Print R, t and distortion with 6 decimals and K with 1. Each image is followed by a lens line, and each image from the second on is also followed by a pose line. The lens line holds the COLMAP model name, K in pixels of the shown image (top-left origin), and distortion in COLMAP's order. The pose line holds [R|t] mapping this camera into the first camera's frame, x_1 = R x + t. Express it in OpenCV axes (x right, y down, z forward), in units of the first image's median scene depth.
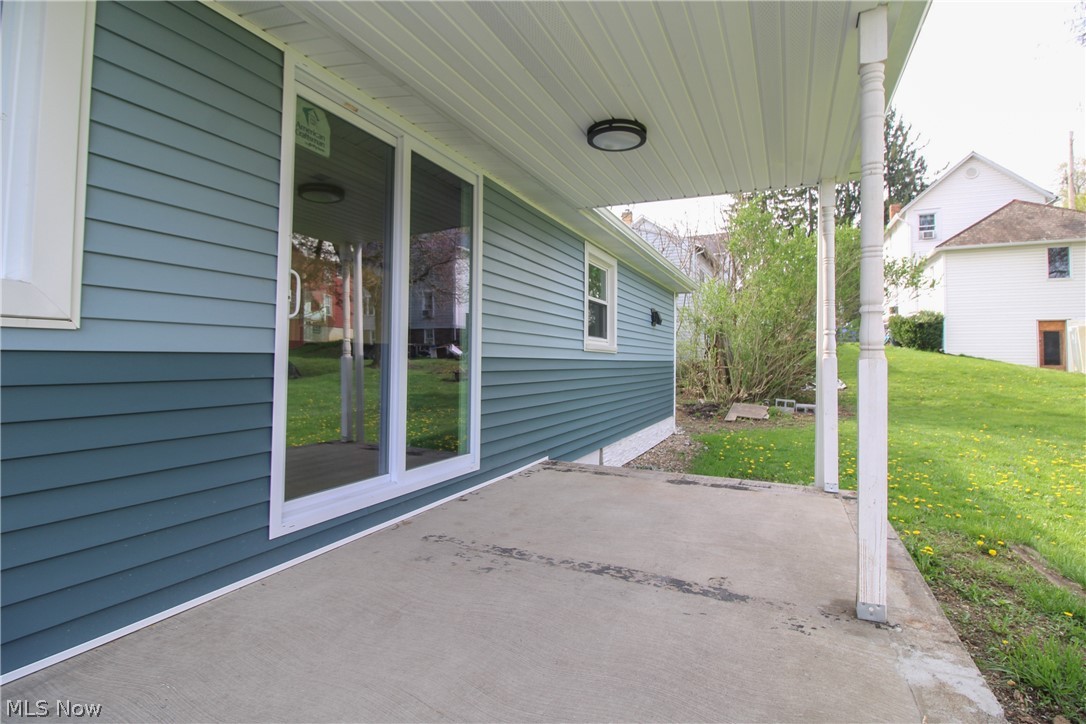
lens RADIAL K [[510.0, 0, 548.2], [0, 510.0, 345.6], [0, 0, 1]] dist [0.002293, -0.017571]
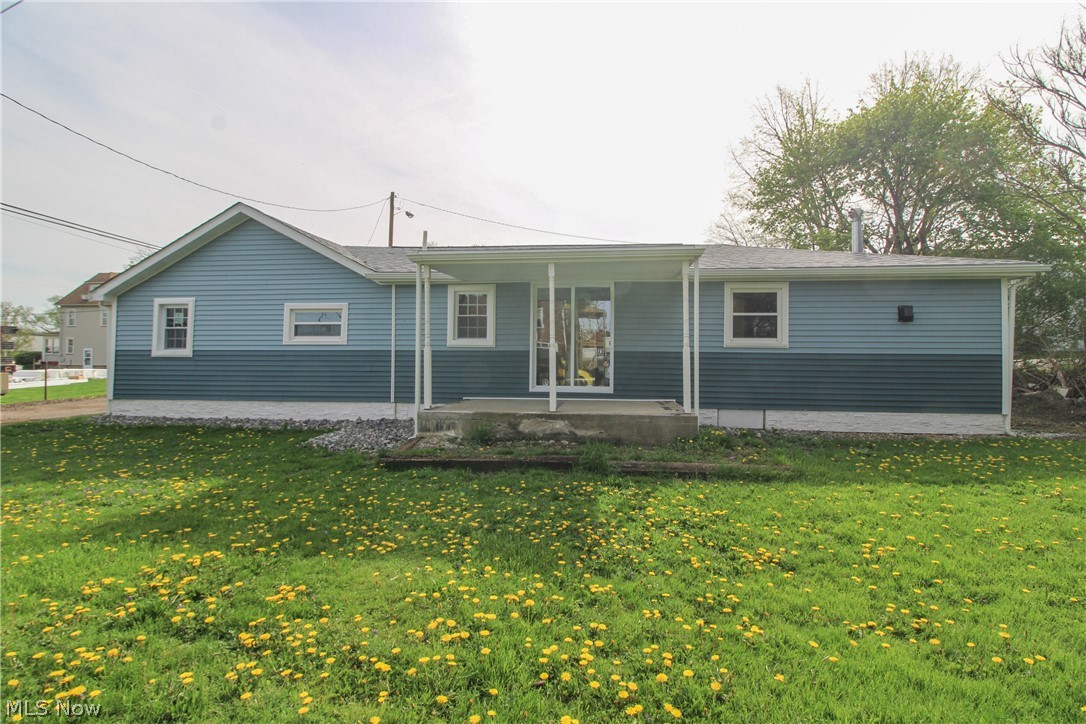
lens RADIAL K [[510.0, 0, 548.2], [0, 510.0, 345.6], [0, 0, 1]] dist [0.002293, -0.017571]
pose [[0.318423, -0.027382, -0.947553, 0.687489], [0.021810, 0.999530, -0.021555, 0.012728], [0.947698, -0.013803, 0.318870, -0.053688]]
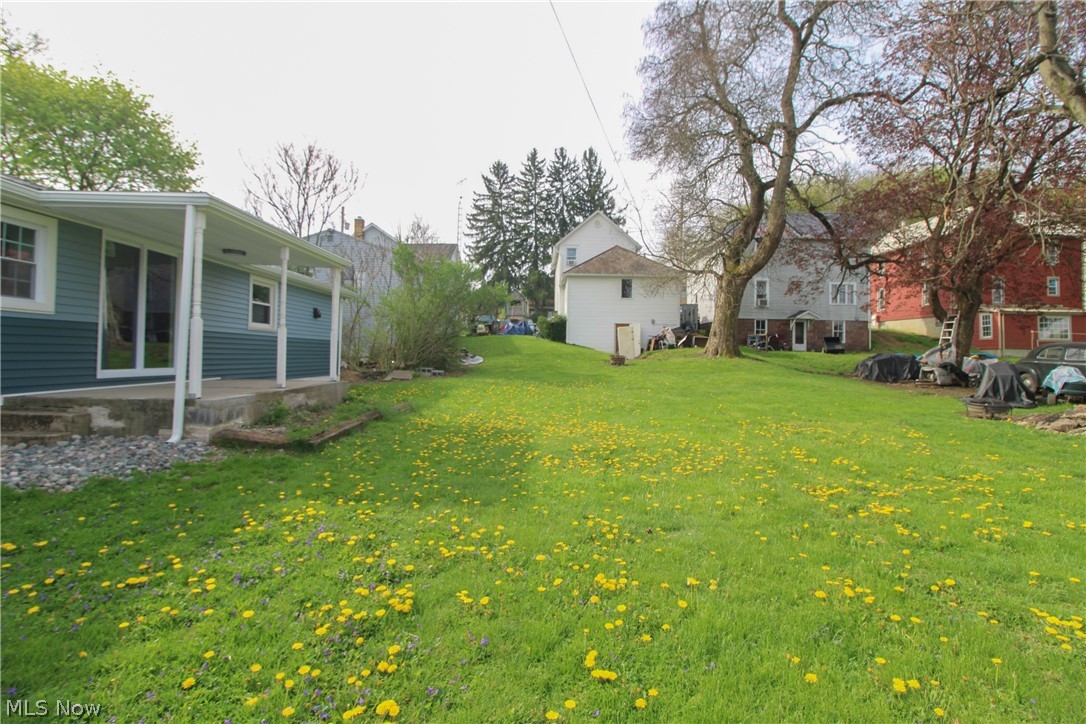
lens RADIAL K [[510.0, 0, 548.2], [0, 510.0, 345.6], [0, 0, 1]] dist [0.002293, -0.017571]
pose [[0.904253, 0.015294, 0.426723, 0.127258], [-0.021628, 0.999716, 0.010000, 0.012231], [-0.426449, -0.018272, 0.904327, -0.583347]]
